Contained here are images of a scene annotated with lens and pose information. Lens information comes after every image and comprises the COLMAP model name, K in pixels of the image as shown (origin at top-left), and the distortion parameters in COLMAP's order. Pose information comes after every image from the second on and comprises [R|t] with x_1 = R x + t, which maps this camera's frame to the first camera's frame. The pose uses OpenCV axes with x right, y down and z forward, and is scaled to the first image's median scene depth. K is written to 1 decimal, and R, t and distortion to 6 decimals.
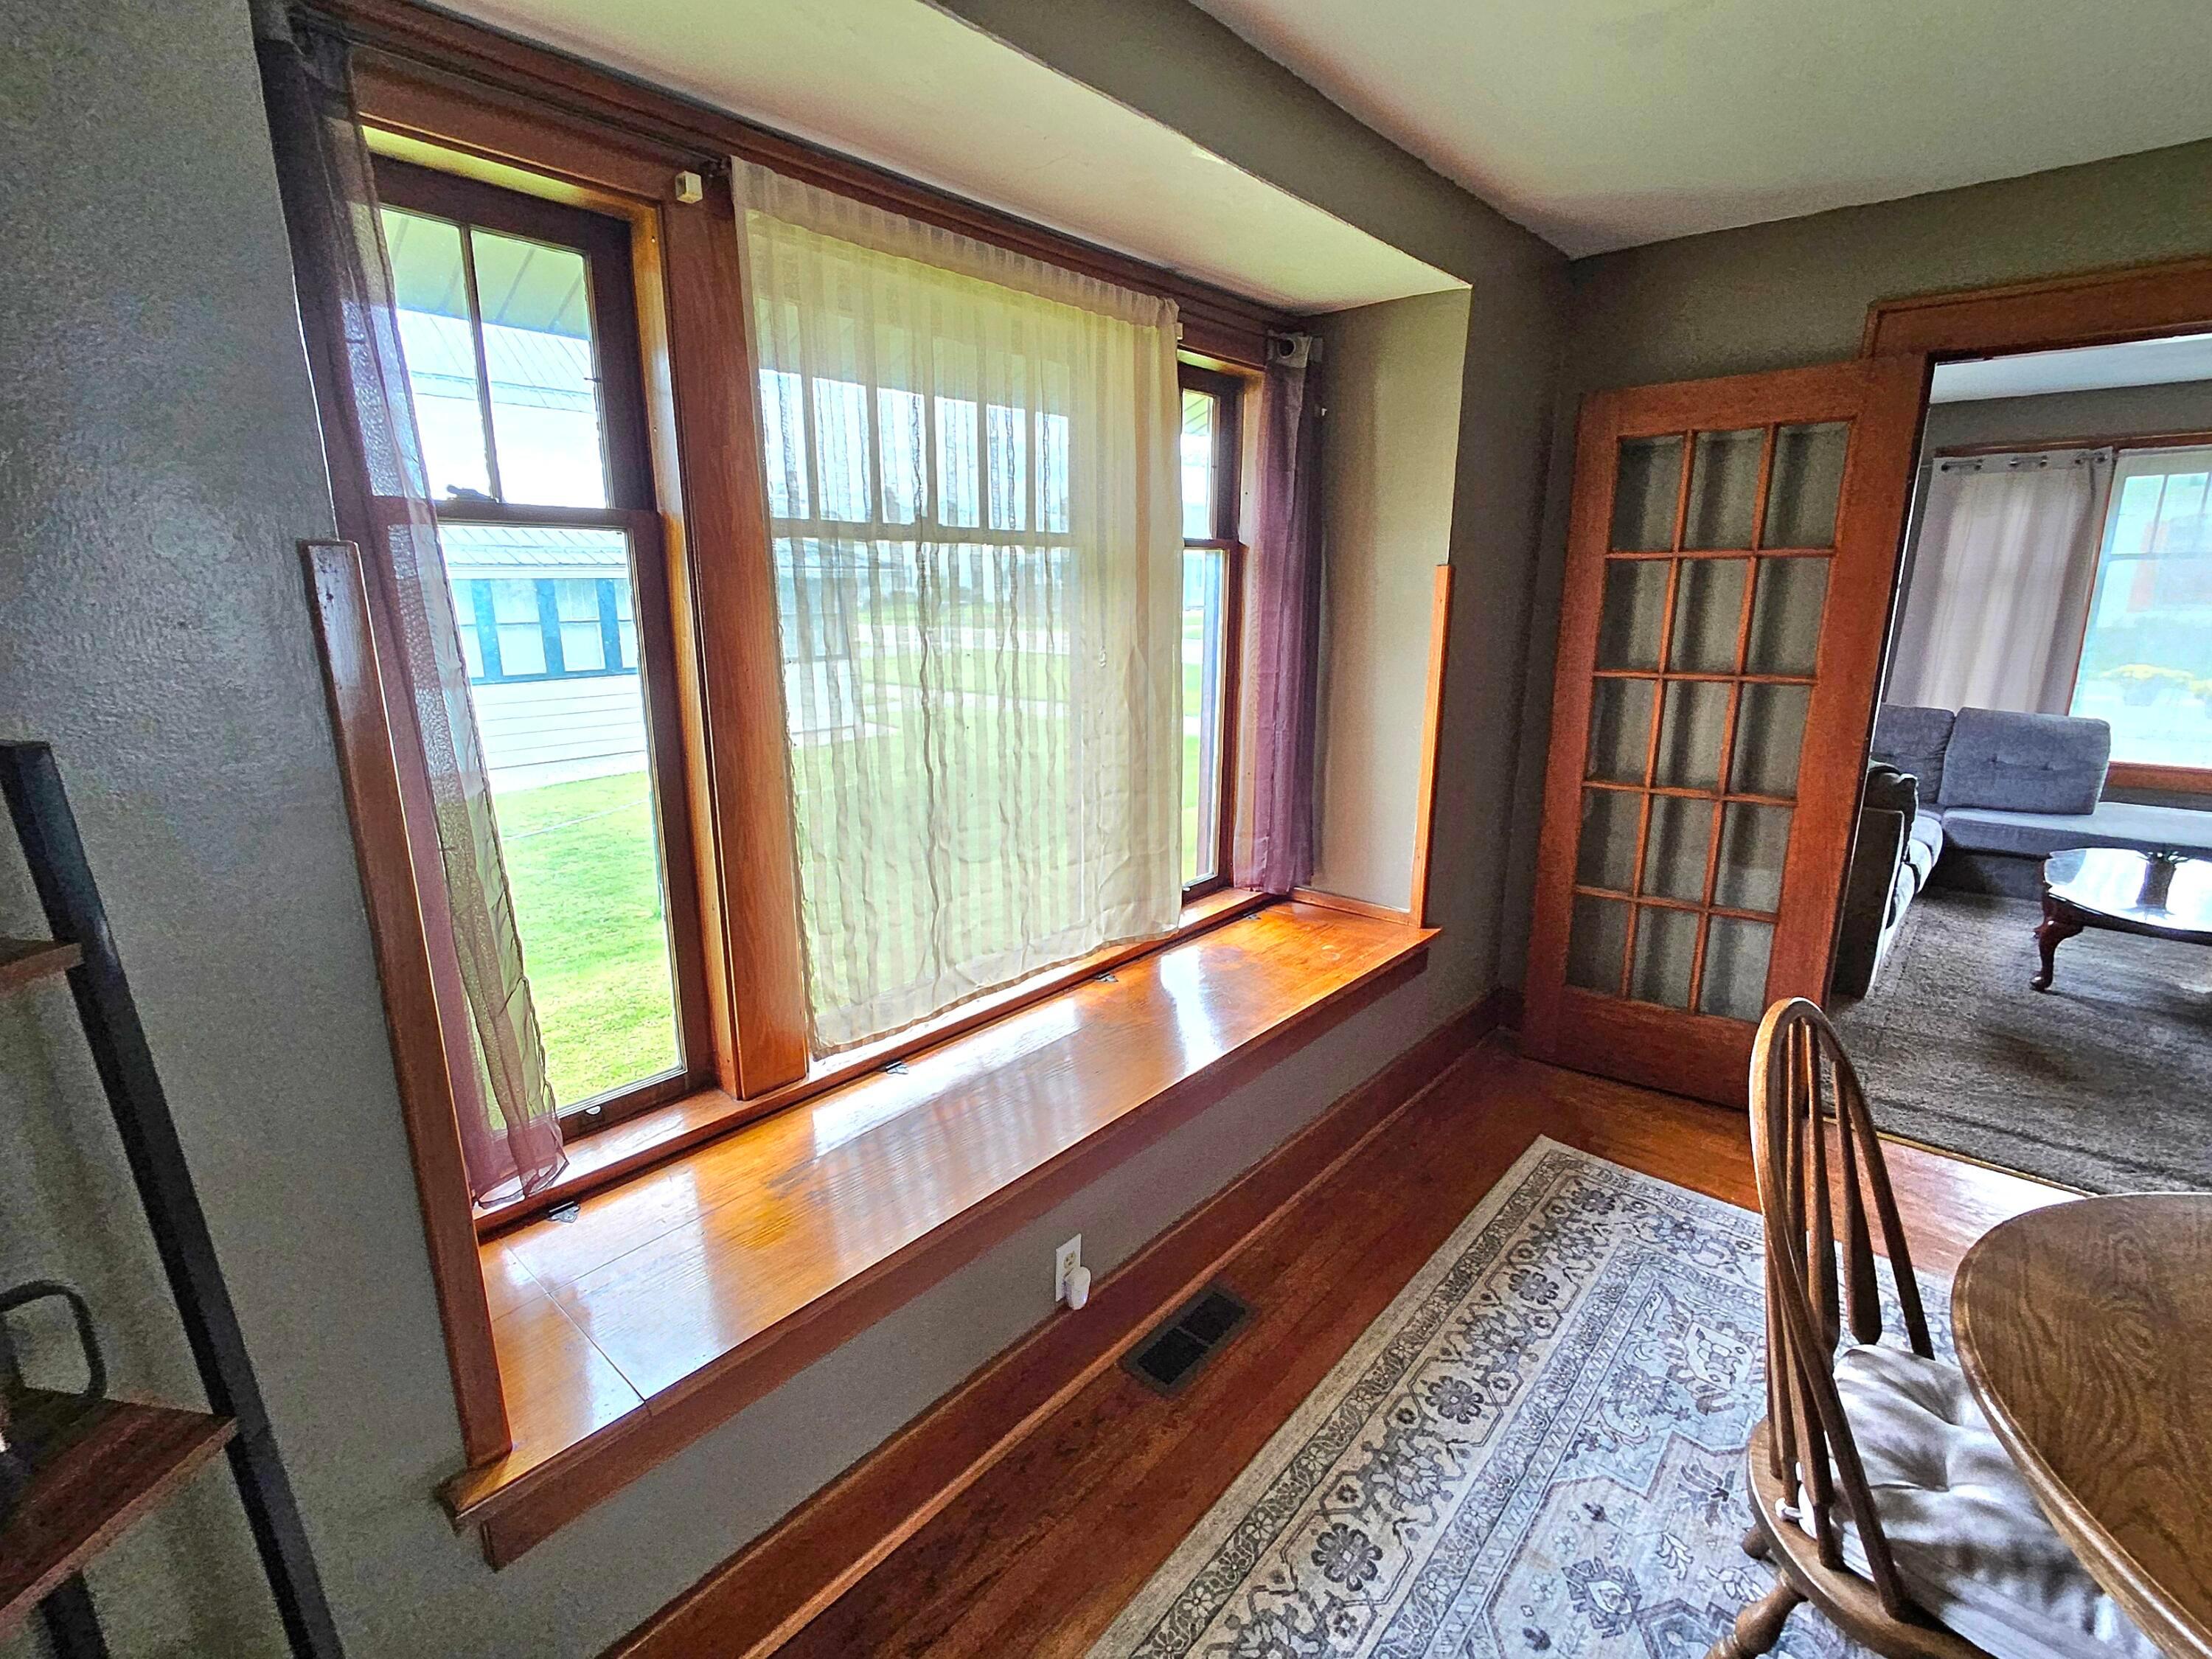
lens RADIAL K [[1002.5, 0, 1099.5], [0, 1002.5, 827.6], [0, 0, 1]] dist [-0.008568, 0.002945]
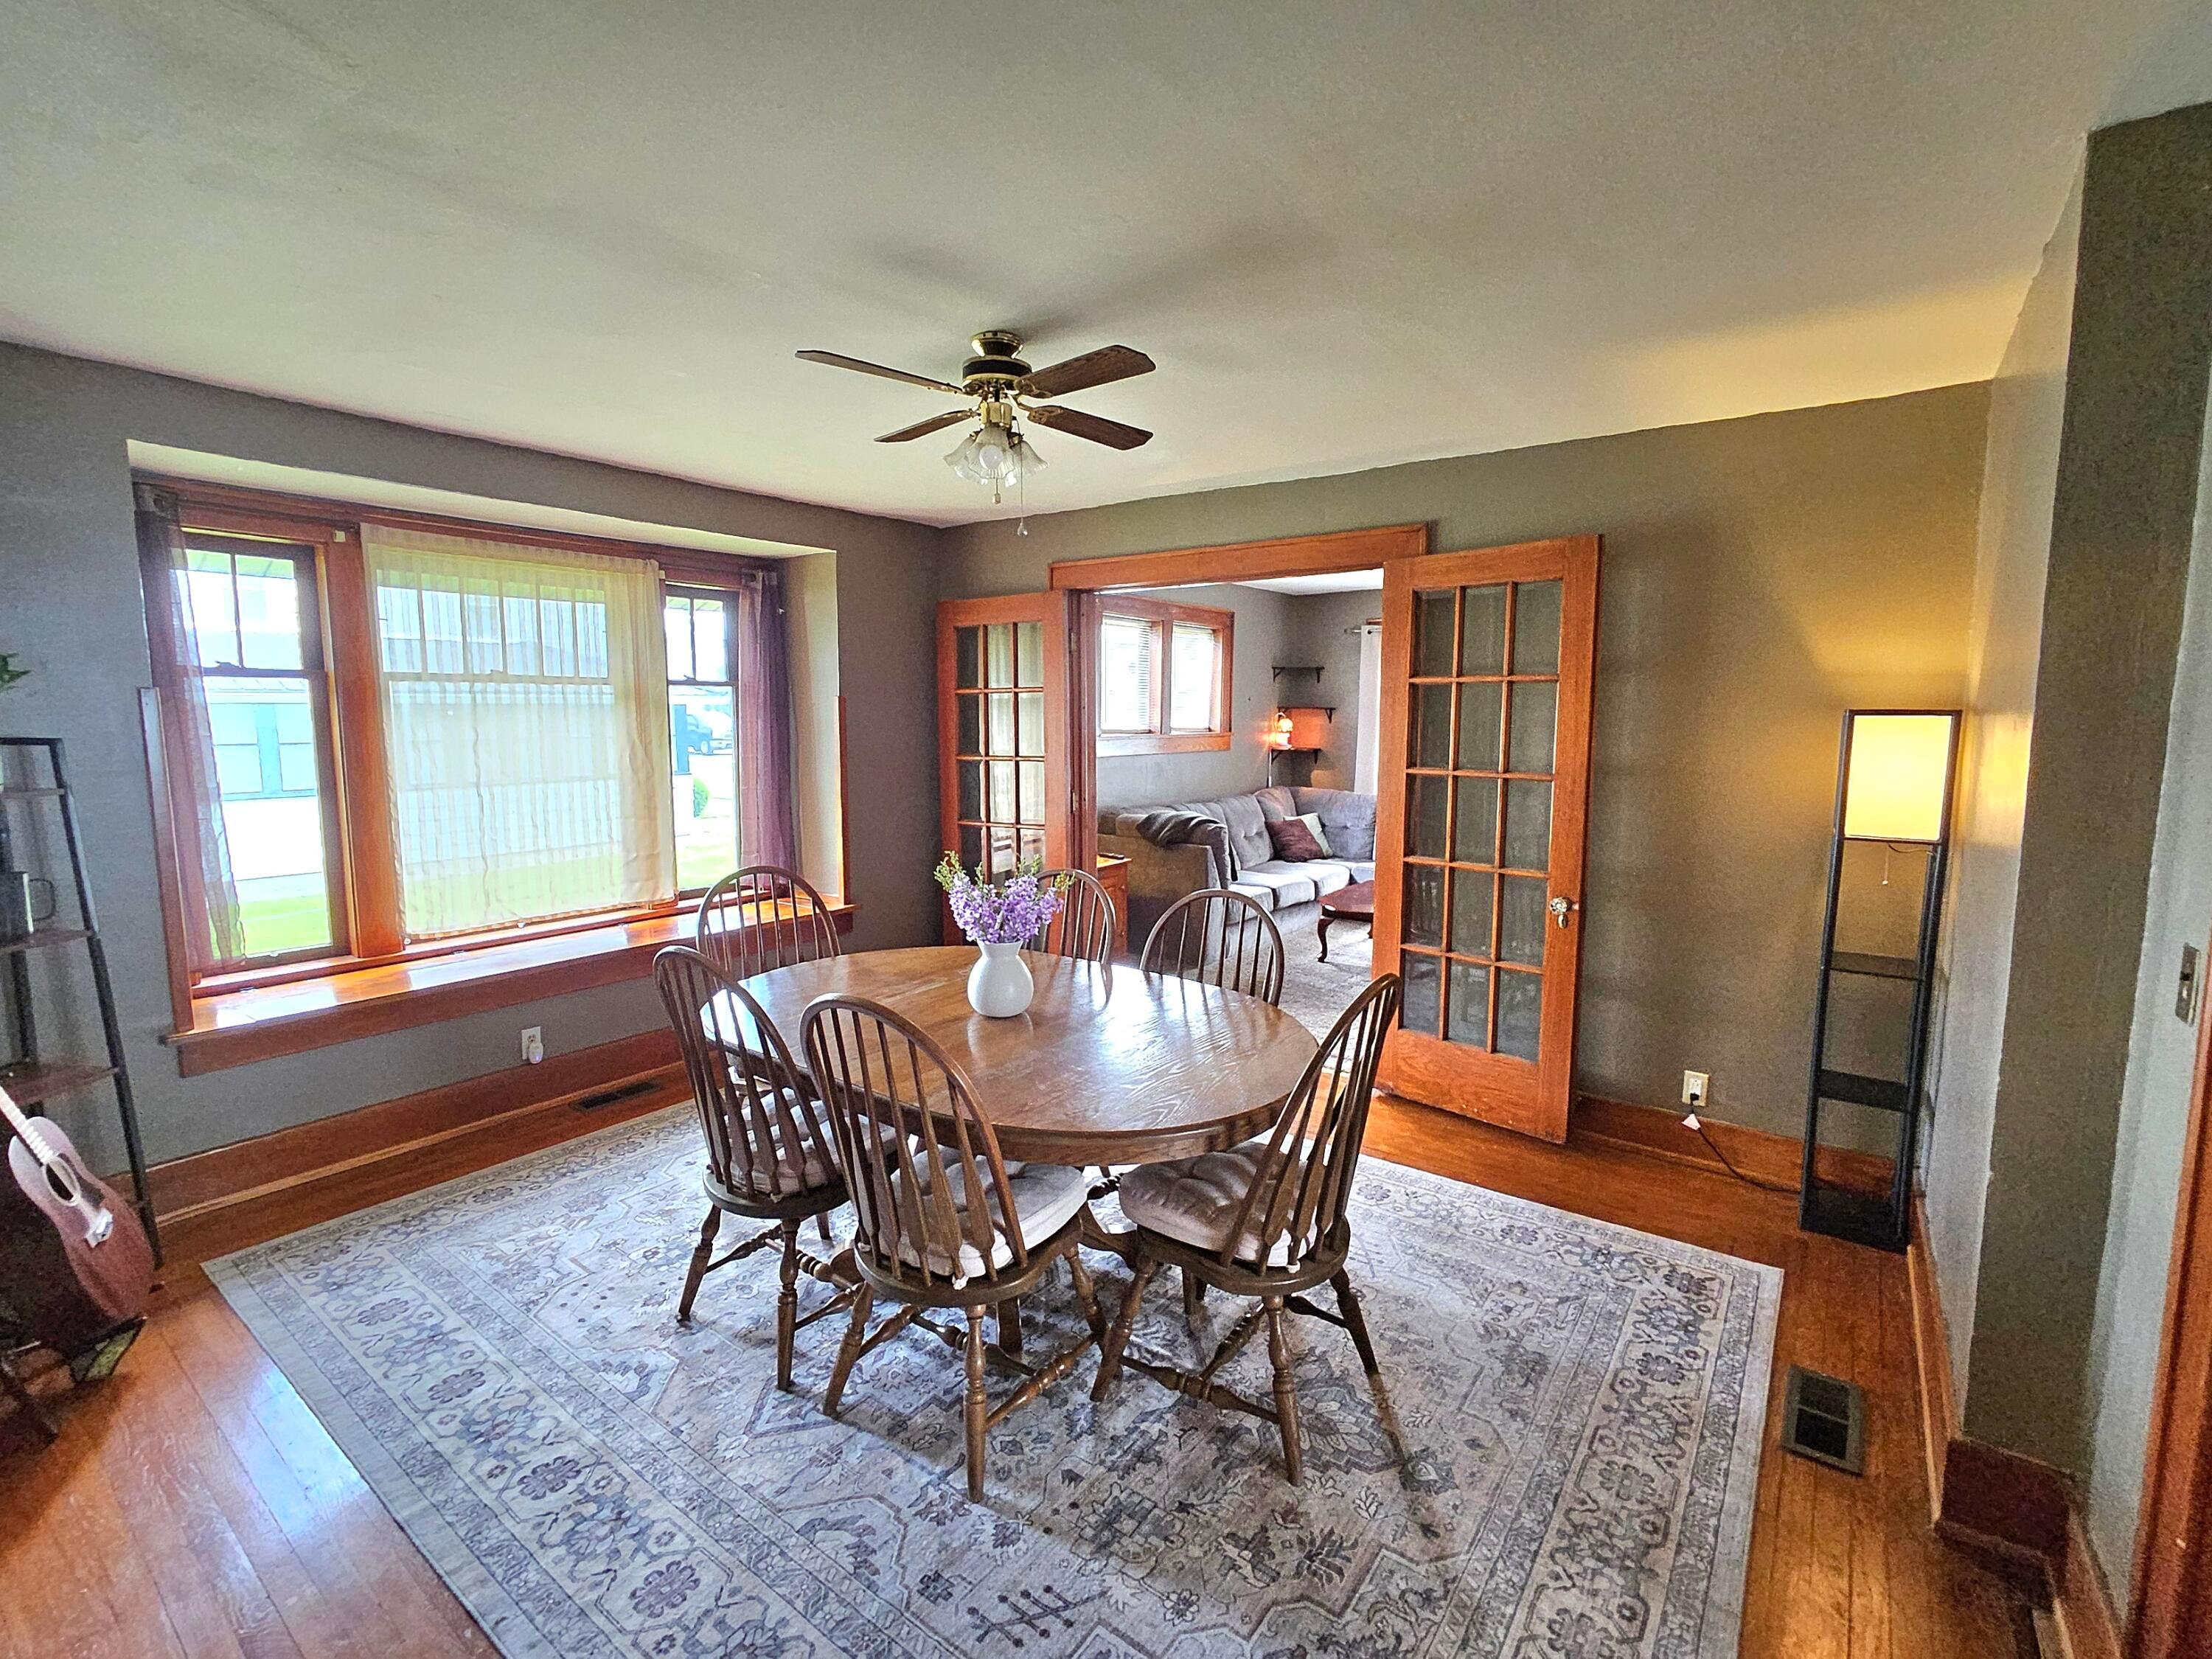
lens RADIAL K [[1002.5, 0, 1110.7], [0, 1002.5, 830.3], [0, 0, 1]] dist [-0.008568, 0.002945]
pose [[0.995927, -0.006249, 0.089944, 0.746852], [0.017145, 0.992519, -0.120883, 0.226091], [-0.088516, 0.121933, 0.988583, -0.881637]]
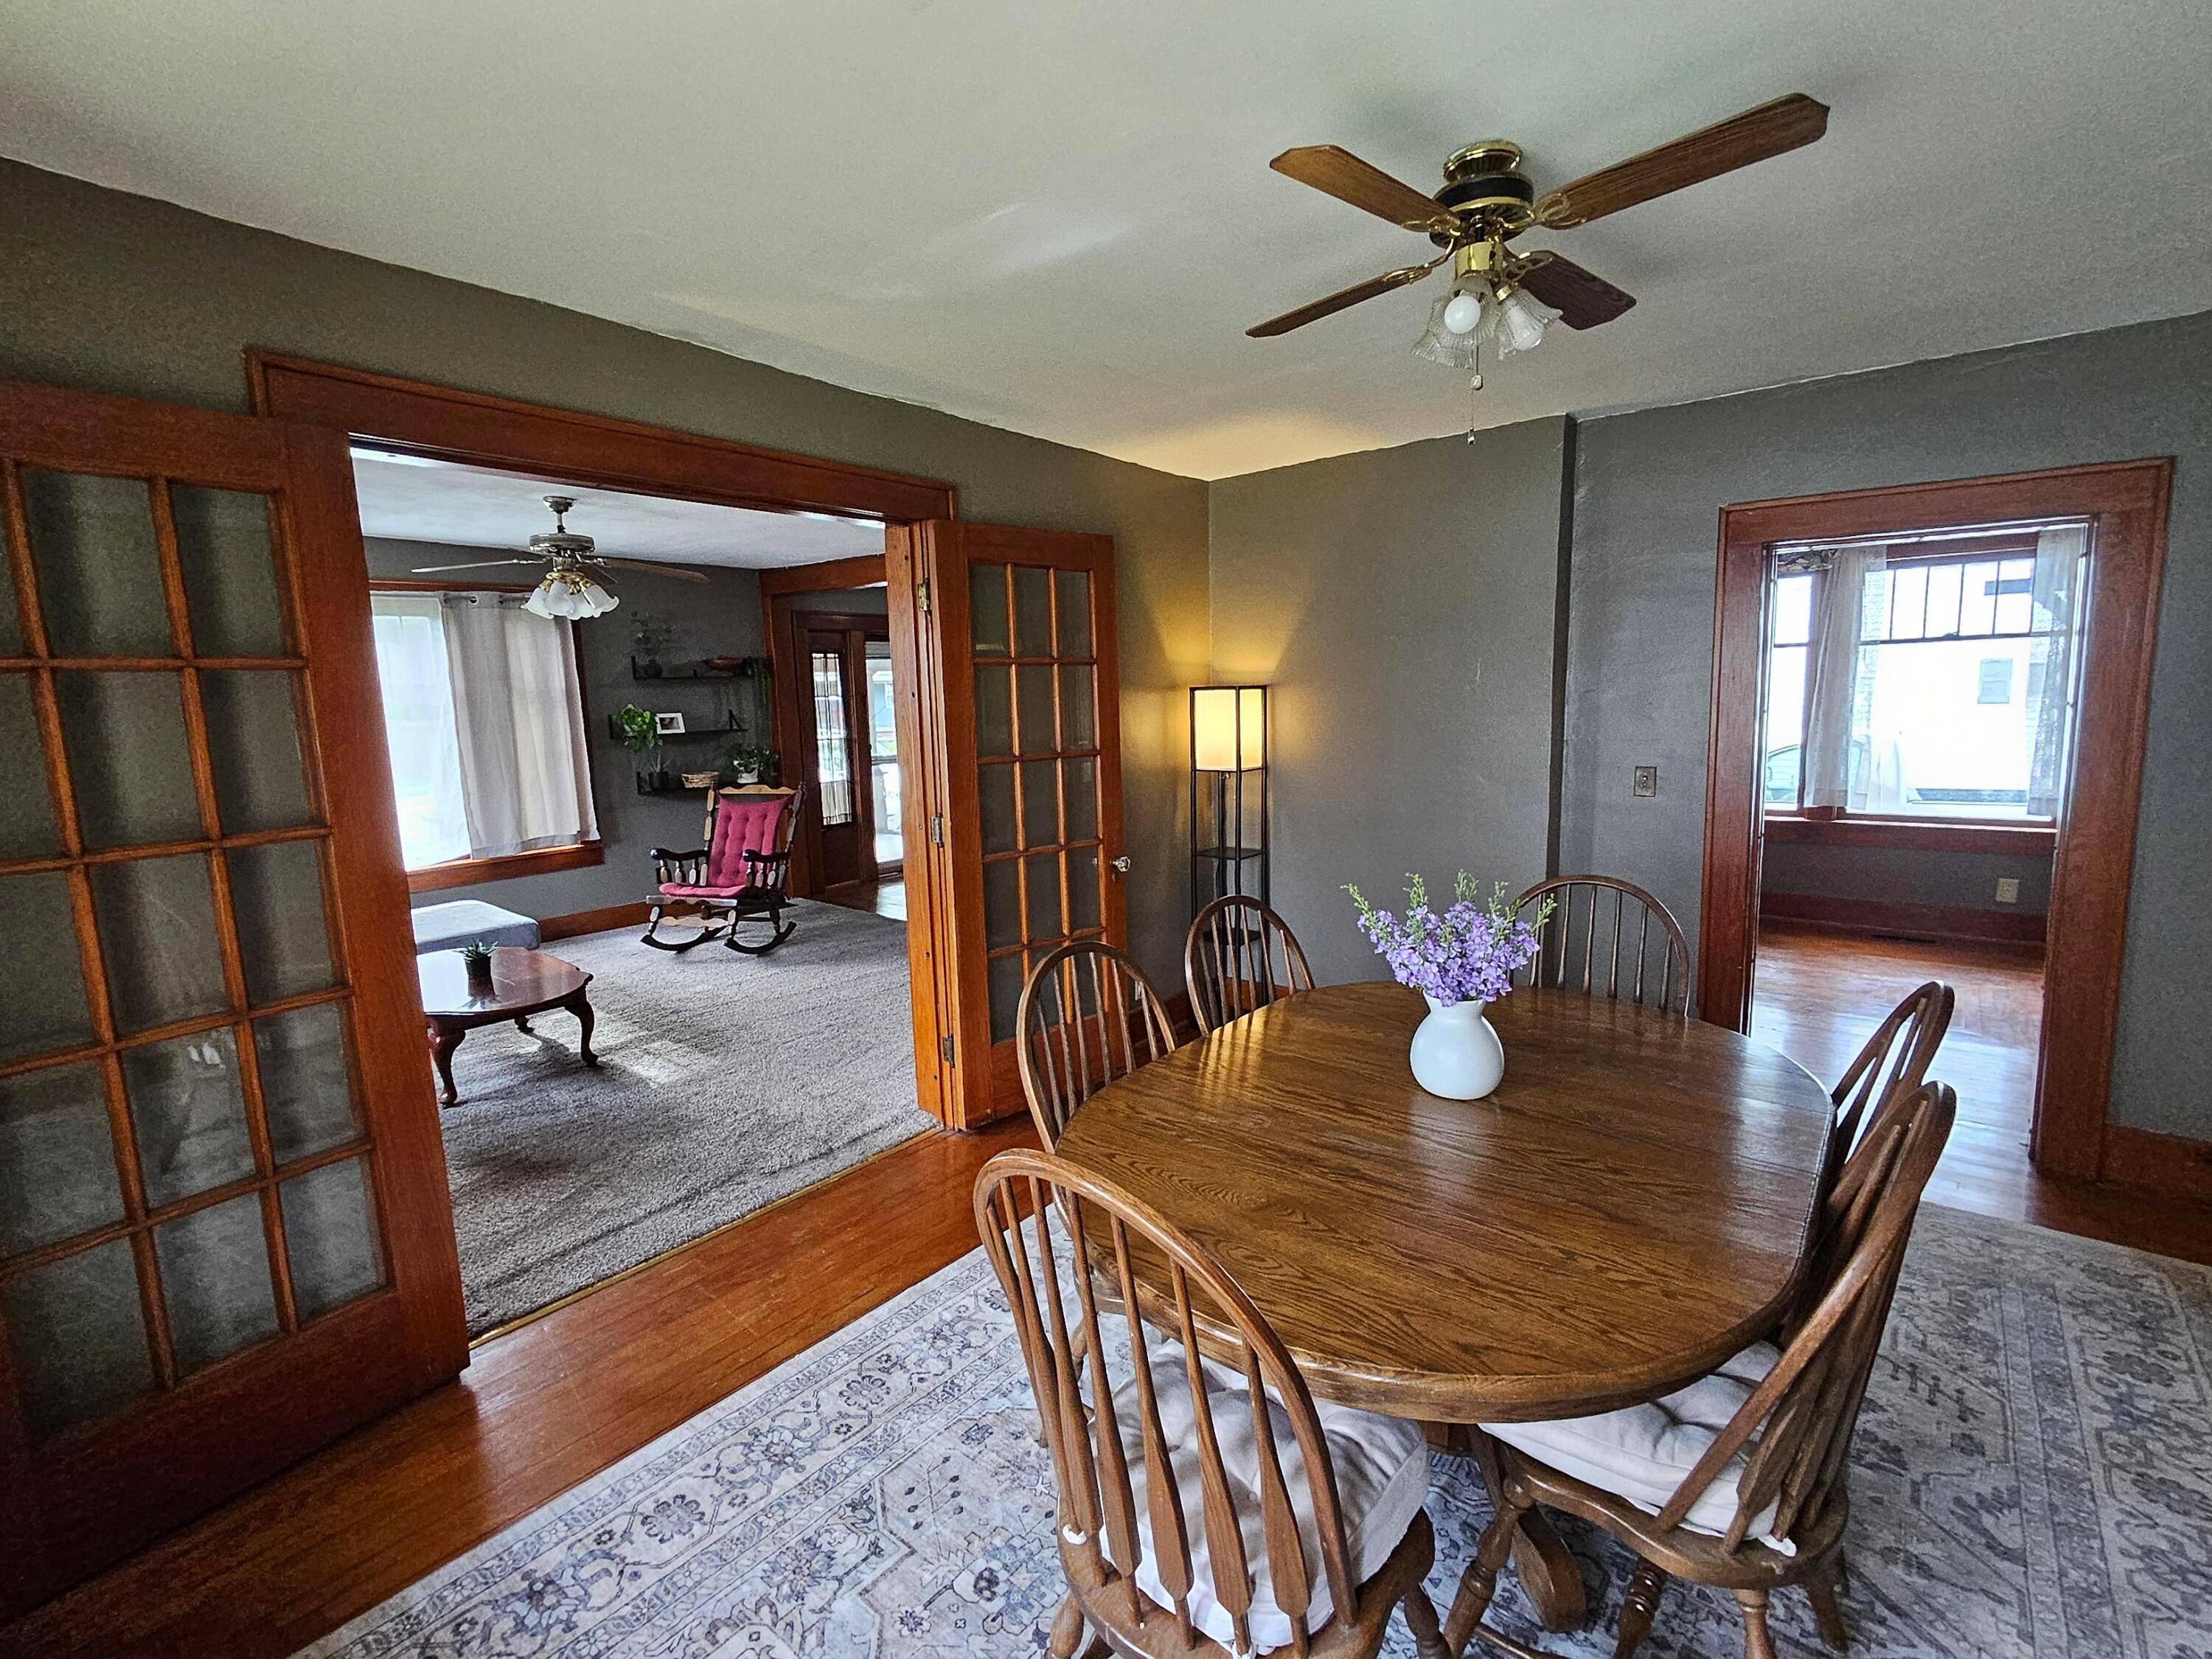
lens RADIAL K [[1002.5, 0, 1095.1], [0, 1002.5, 827.8], [0, 0, 1]] dist [-0.008568, 0.002945]
pose [[-0.037129, -0.128407, 0.991026, -0.062167], [0.265274, 0.954864, 0.133660, -0.110414], [-0.963458, 0.267856, -0.001390, 0.512872]]
